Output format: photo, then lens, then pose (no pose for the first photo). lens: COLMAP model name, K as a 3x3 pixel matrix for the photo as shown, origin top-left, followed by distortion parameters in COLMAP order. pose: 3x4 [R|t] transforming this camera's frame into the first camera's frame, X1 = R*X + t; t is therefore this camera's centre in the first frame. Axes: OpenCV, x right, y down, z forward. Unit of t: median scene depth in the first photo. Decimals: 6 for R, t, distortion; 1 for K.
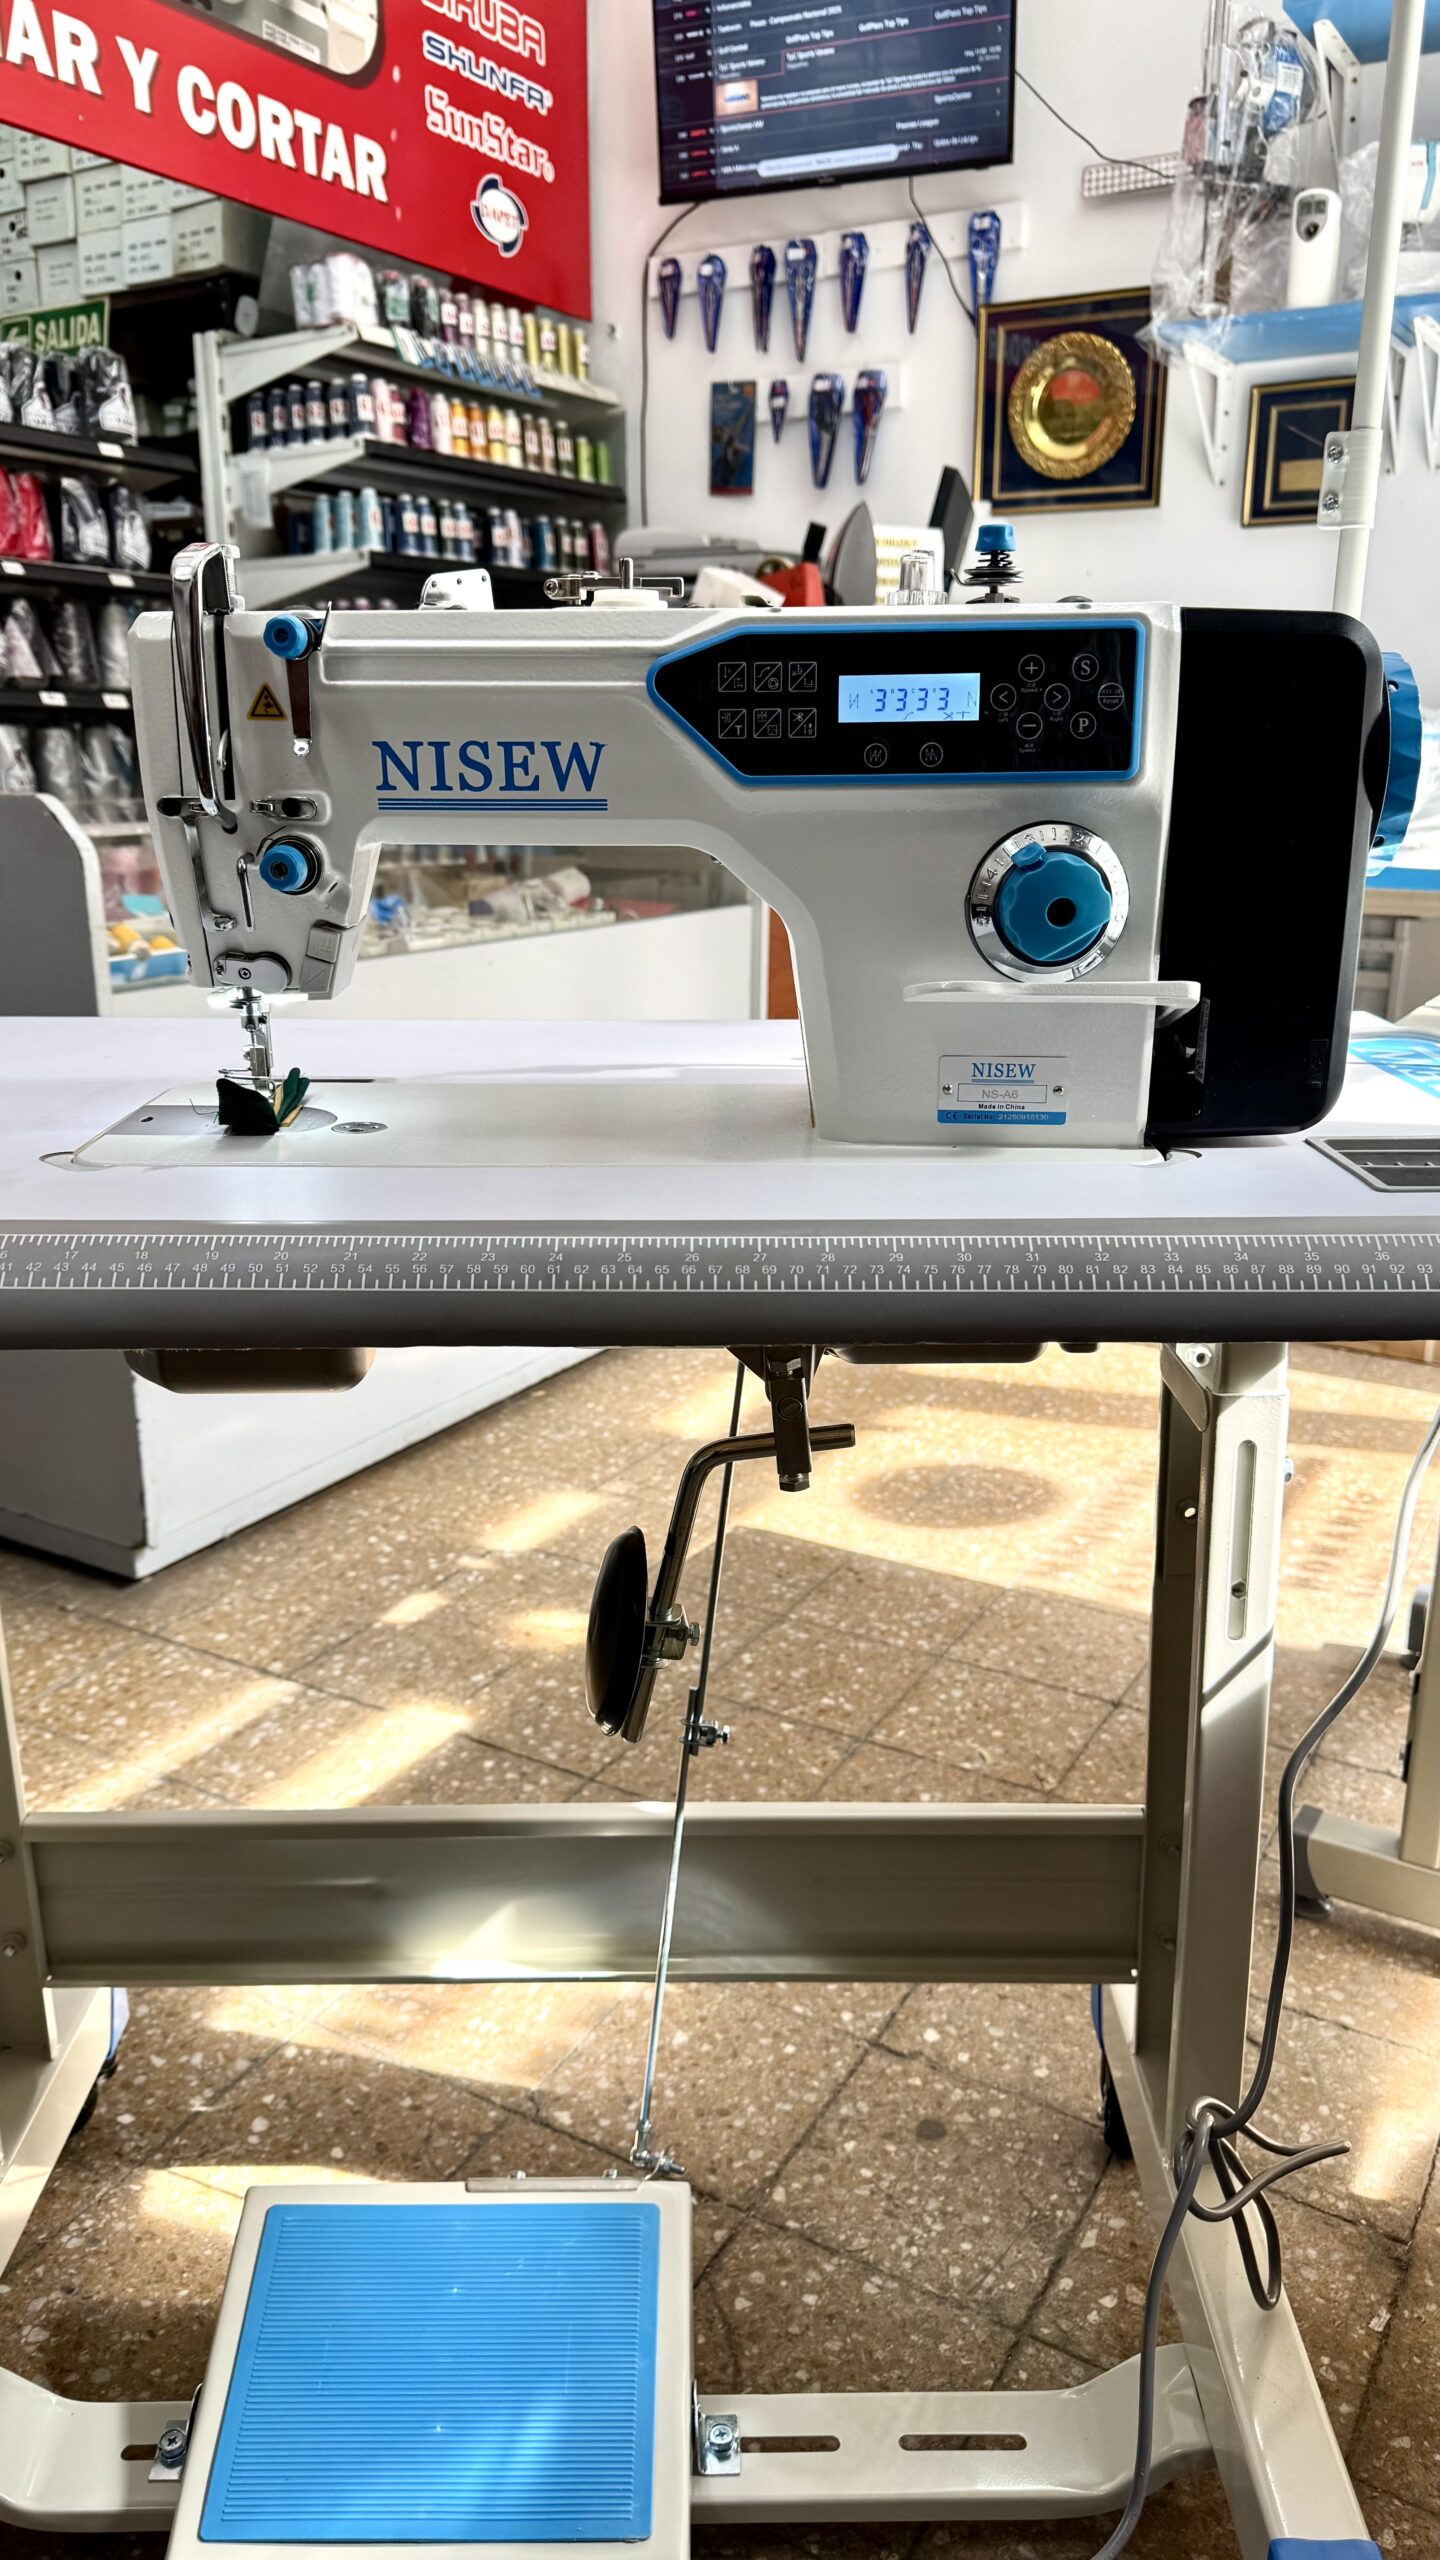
lens RADIAL K [[1969.4, 0, 728.7], [0, 1969.4, 1325.2], [0, 0, 1]] dist [0.178279, -0.428406]
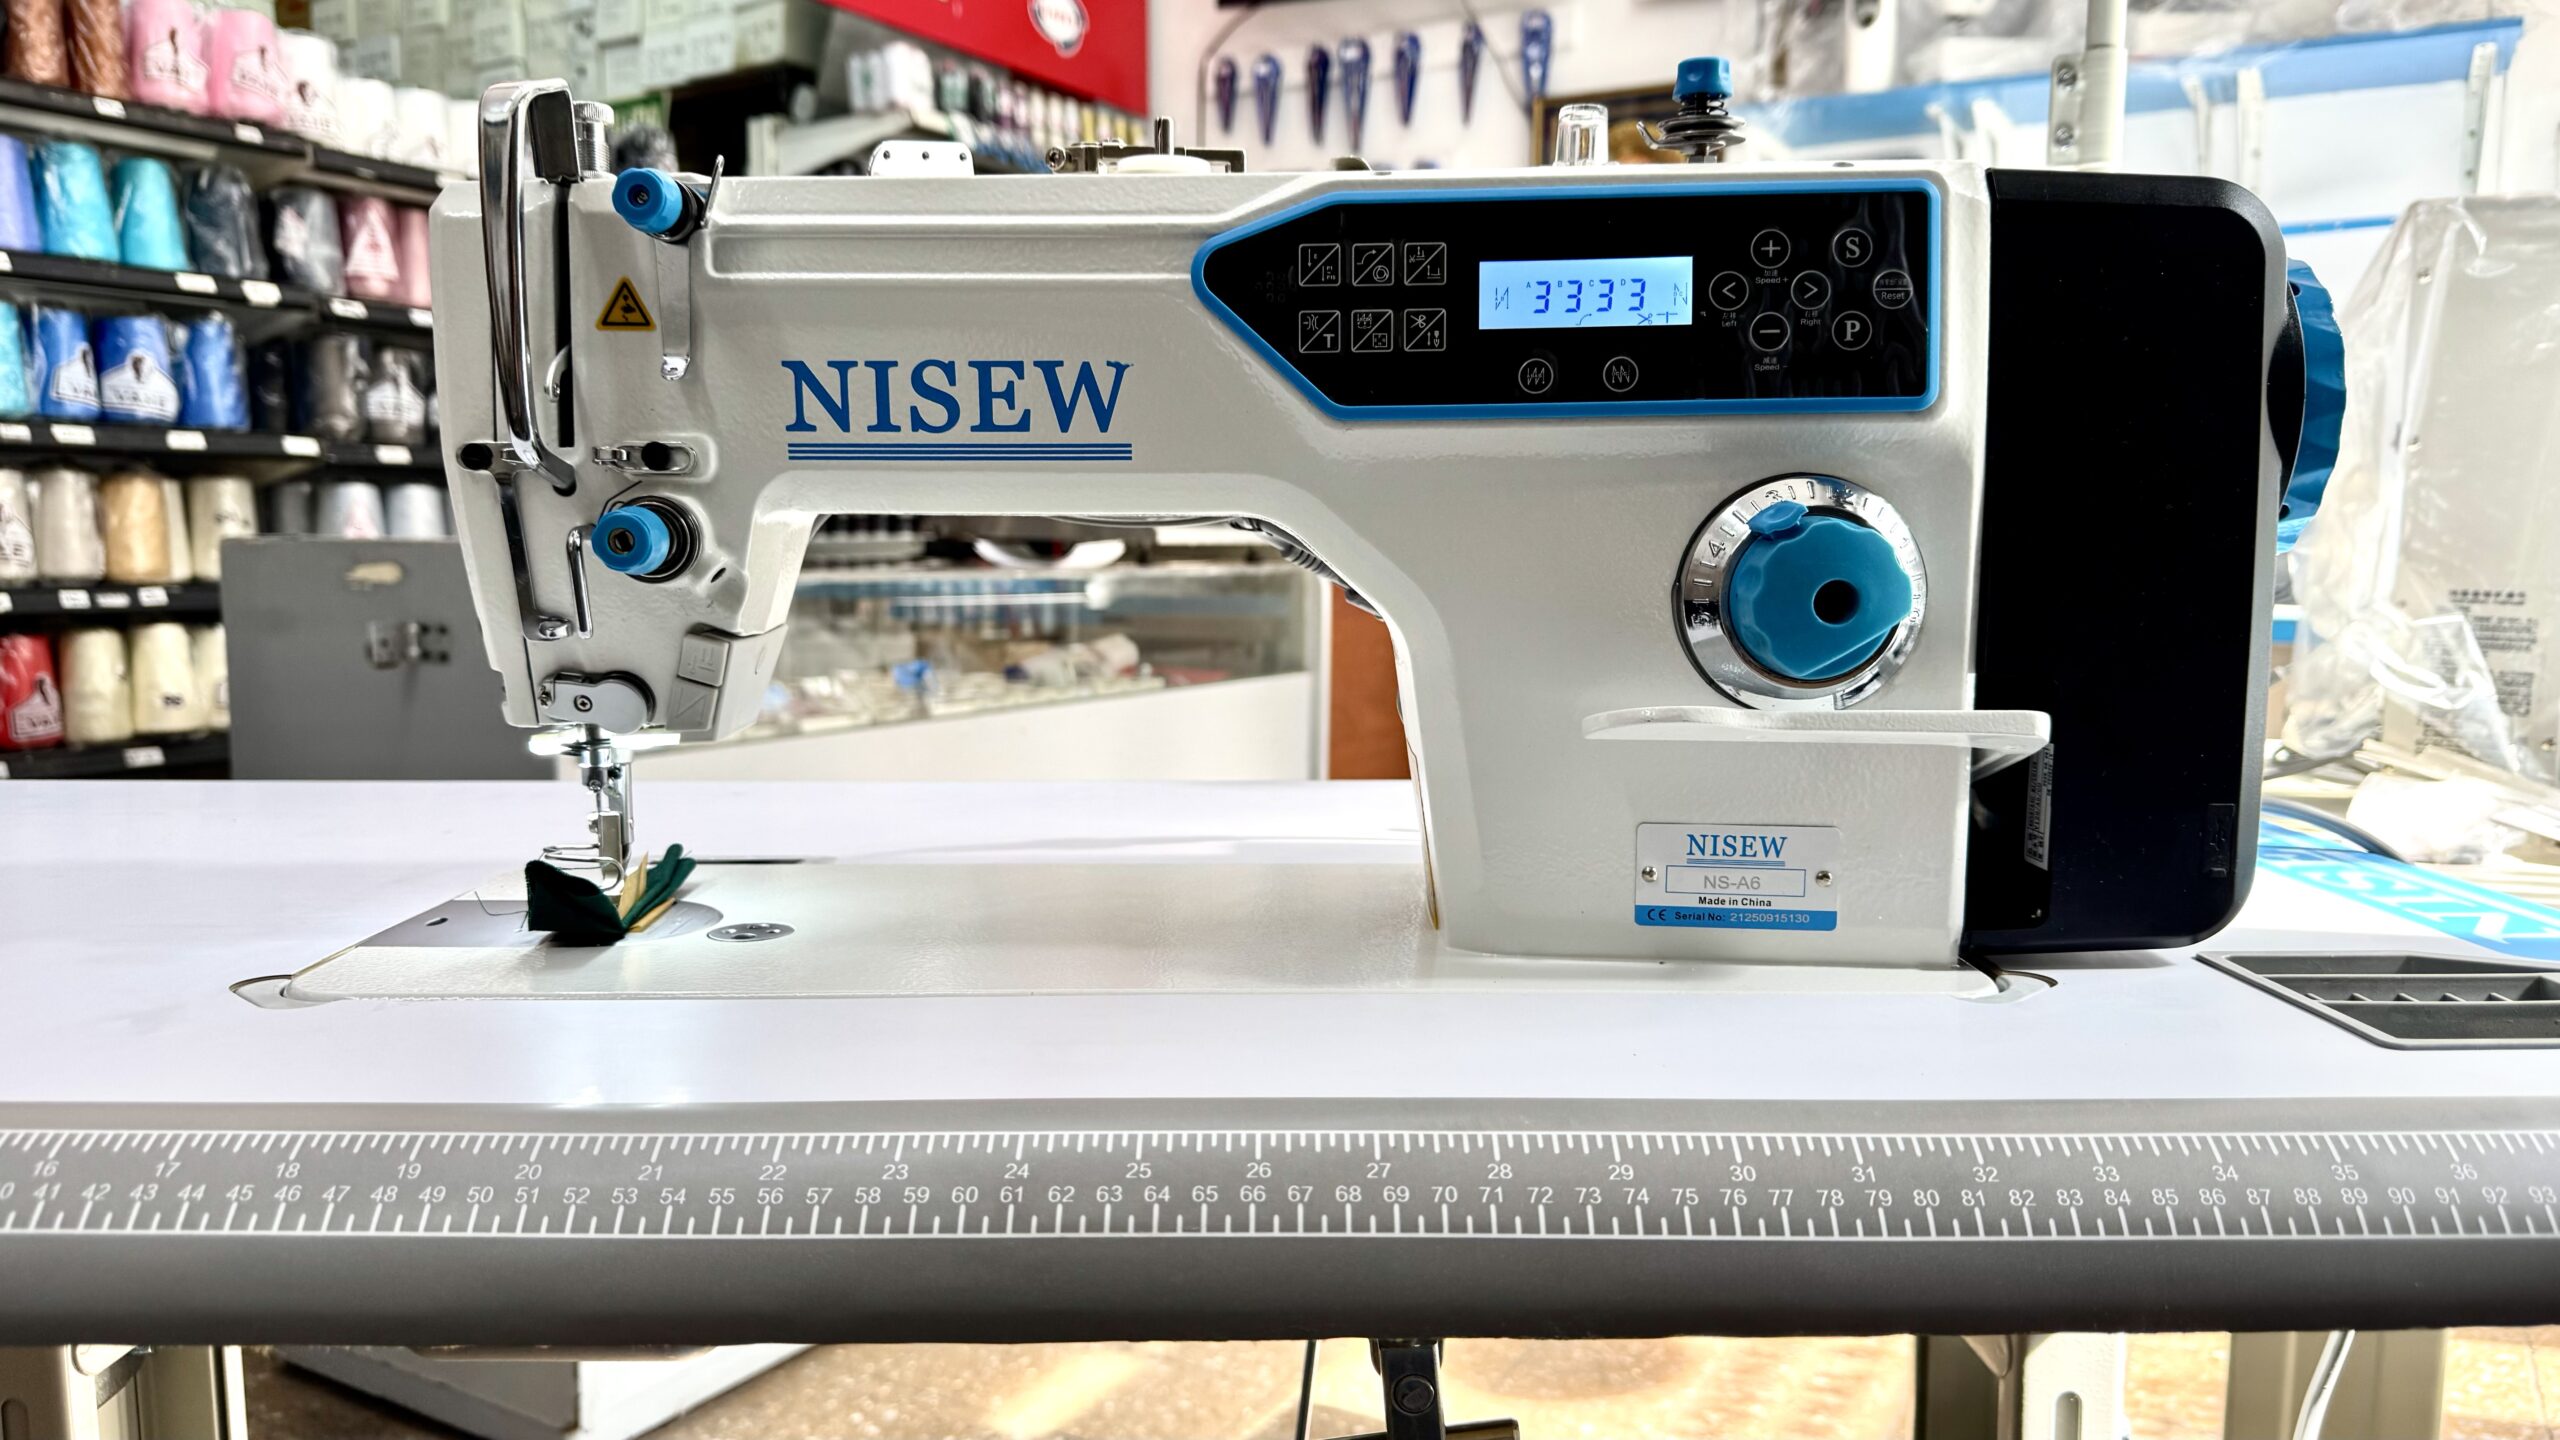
lens RADIAL K [[1969.4, 0, 1280.0], [0, 1969.4, 720.0], [0, 0, 1]] dist [0.178279, -0.428406]
pose [[0.999999, 0.001055, 0.000169, -0.010889], [-0.001003, 0.981258, -0.192695, -0.044097], [-0.000369, 0.192695, 0.981259, 0.357470]]
